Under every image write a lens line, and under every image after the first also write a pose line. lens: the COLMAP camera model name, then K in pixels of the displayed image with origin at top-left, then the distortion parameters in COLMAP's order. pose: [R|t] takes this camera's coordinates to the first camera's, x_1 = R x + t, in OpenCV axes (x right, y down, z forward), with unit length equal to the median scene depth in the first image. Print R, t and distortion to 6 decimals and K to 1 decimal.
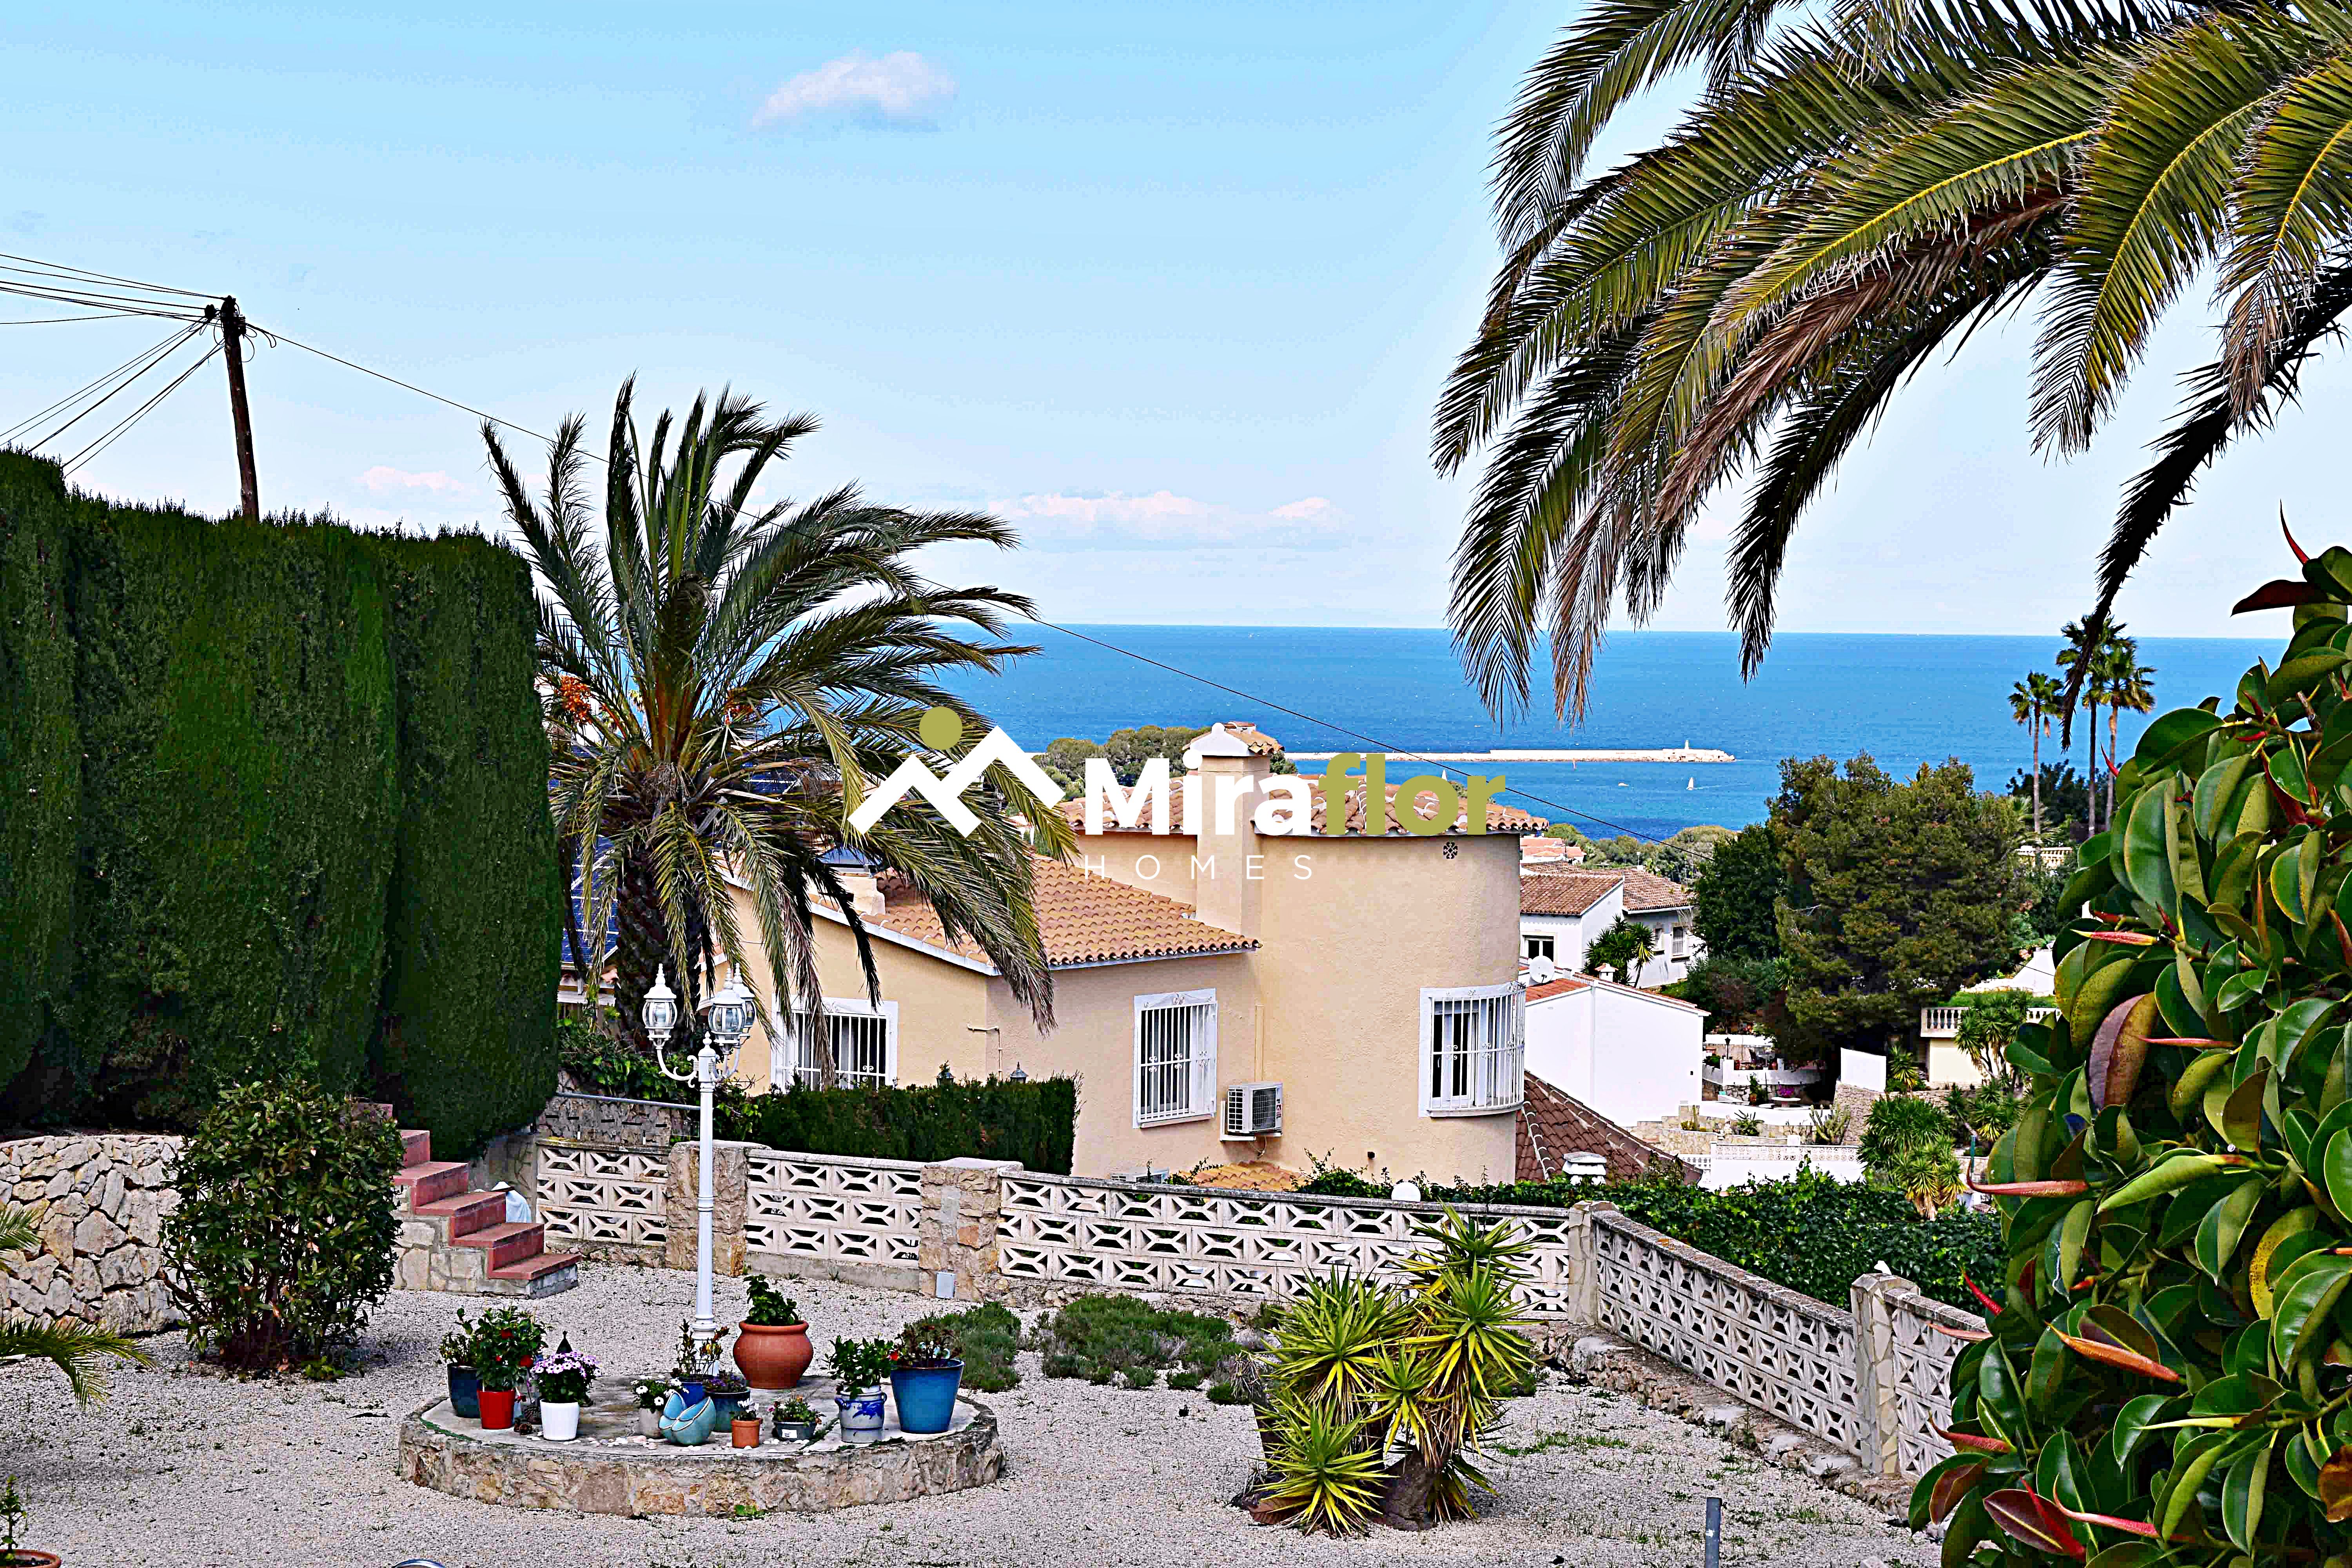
lens RADIAL K [[5502.2, 0, 1176.0], [0, 5502.2, 784.0], [0, 0, 1]] dist [0.079310, 0.204947]
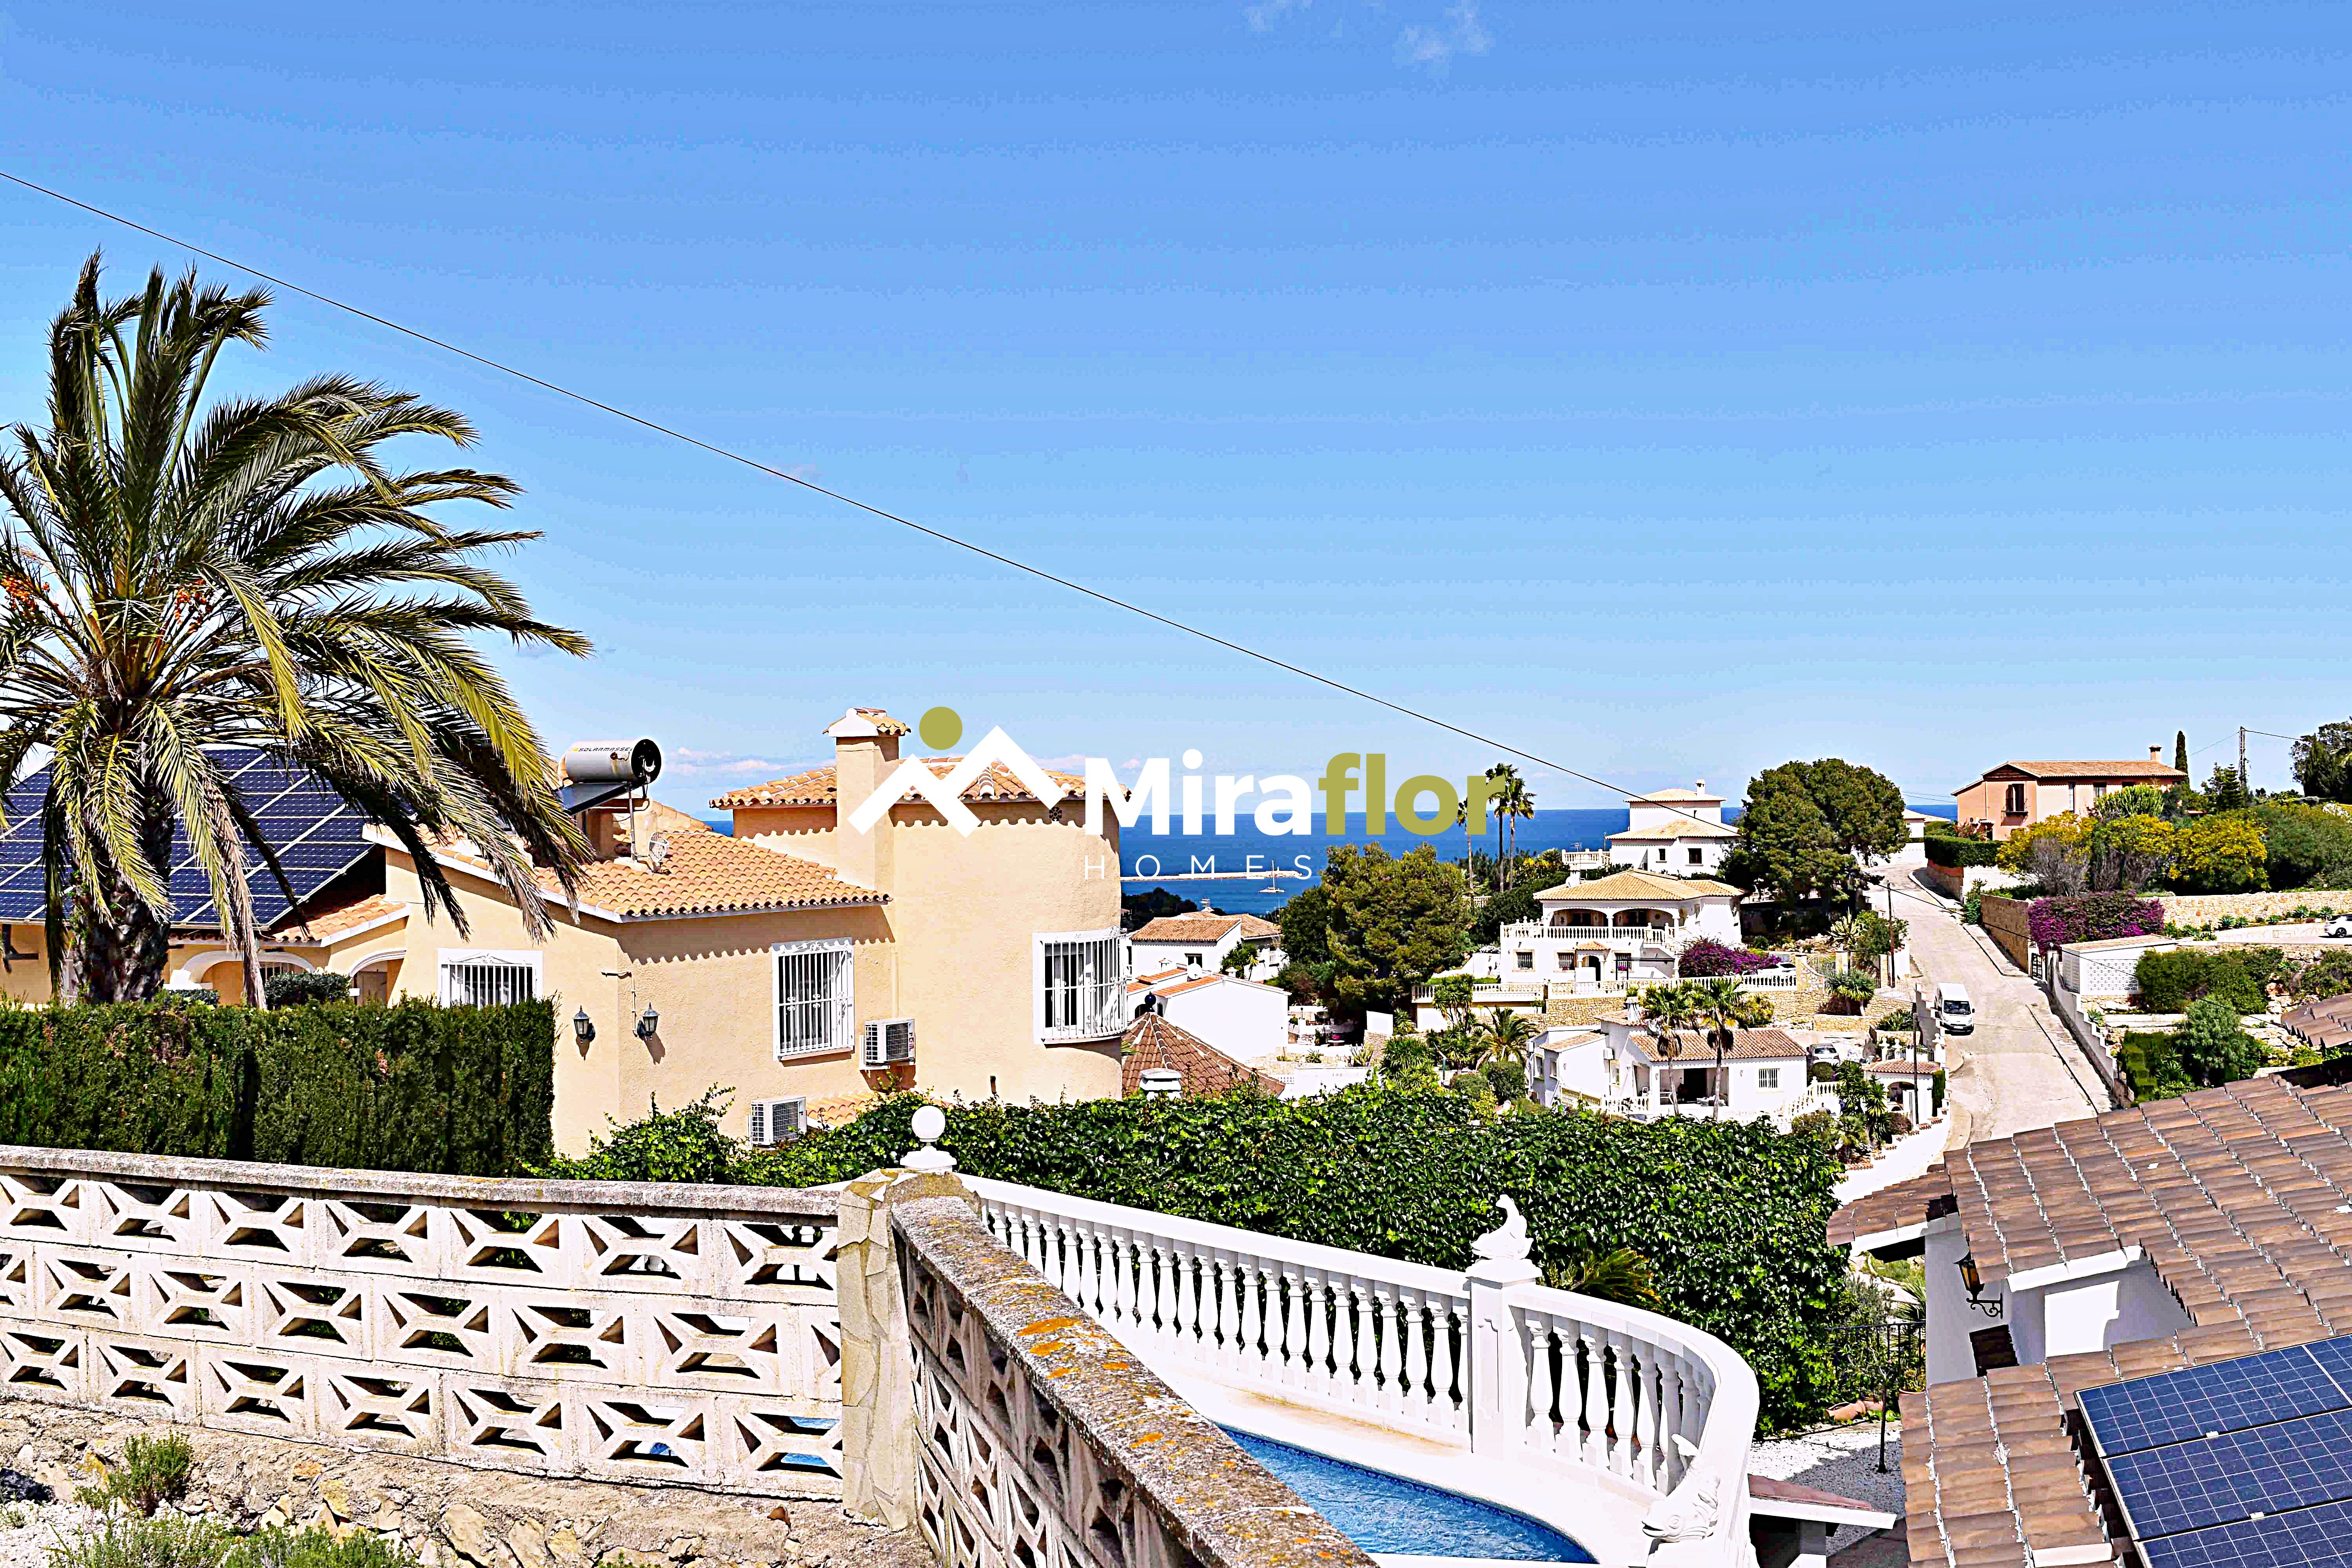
lens RADIAL K [[2793.0, 0, 1174.1], [0, 2793.0, 740.1], [0, 0, 1]] dist [-0.016806, 0.000735]
pose [[0.998069, -0.025422, 0.056675, 0.041491], [0.028487, 0.998138, -0.053941, 0.028832], [-0.055198, 0.055452, 0.996934, 0.404916]]
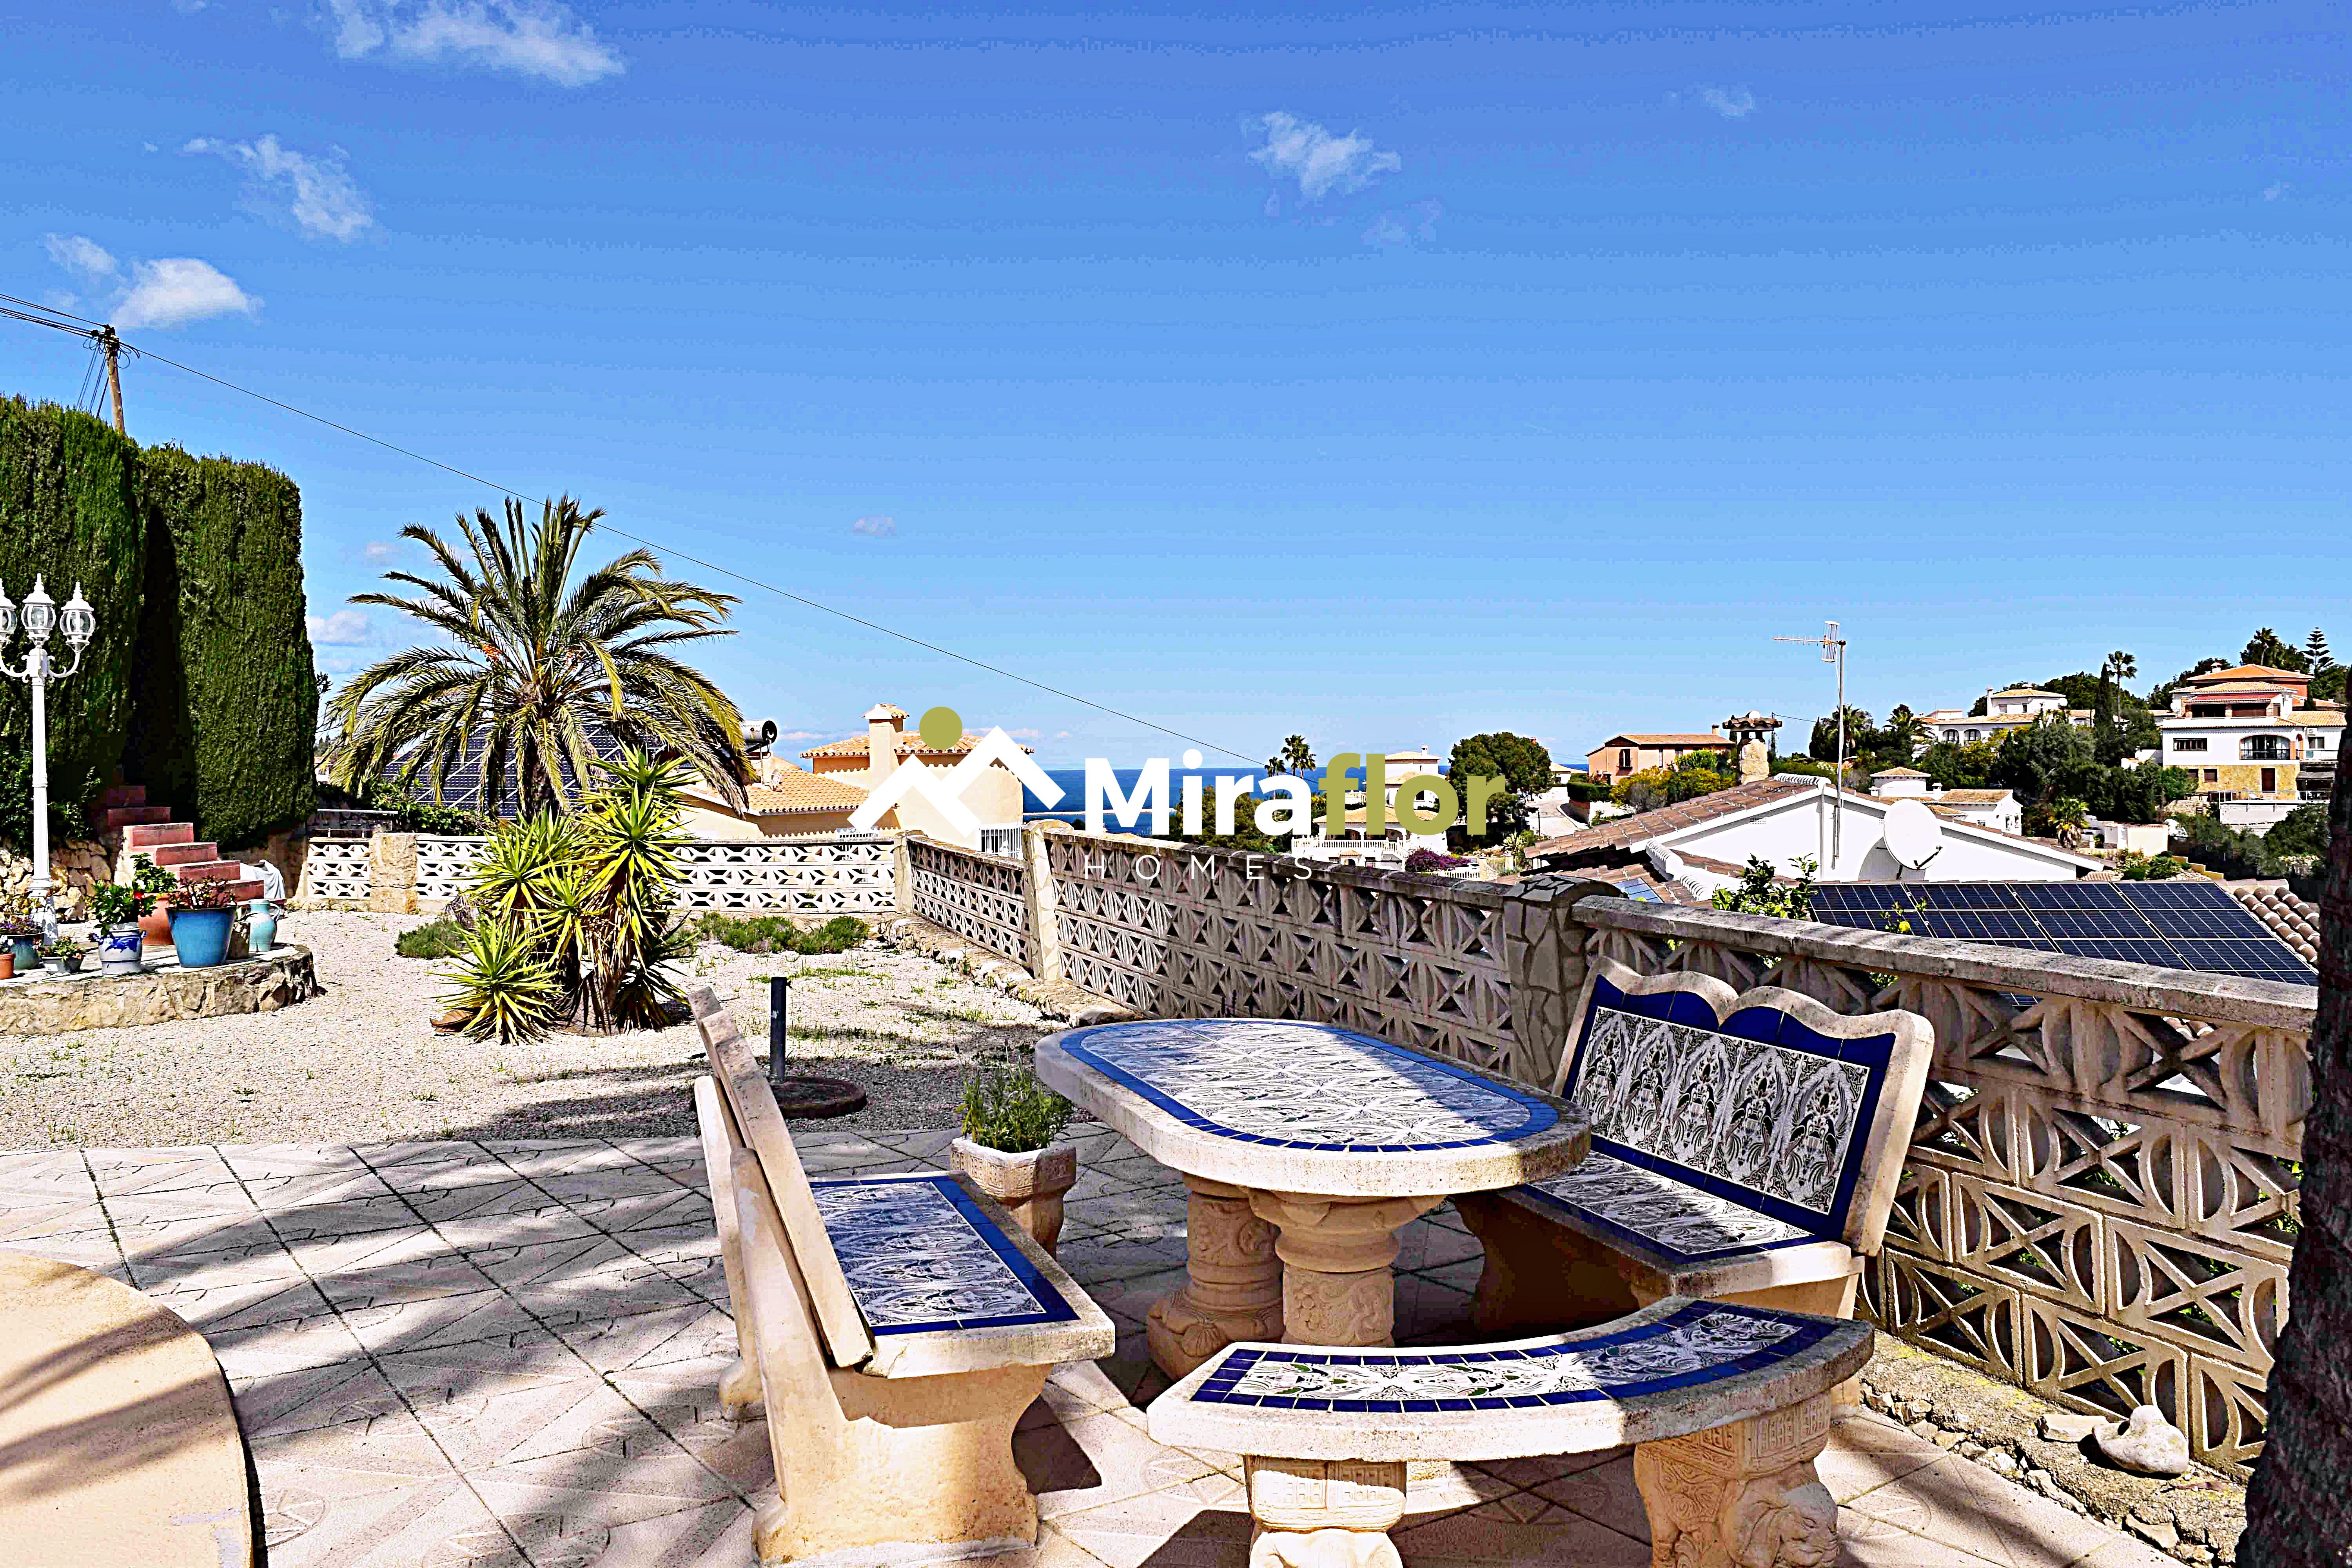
lens RADIAL K [[1902.3, 0, 1176.0], [0, 1902.3, 784.0], [0, 0, 1]] dist [-0.084538, -0.000432]
pose [[0.994500, -0.026718, 0.101276, 0.047535], [0.028719, 0.999419, -0.018354, 0.037077], [-0.100727, 0.021162, 0.994689, 0.238021]]
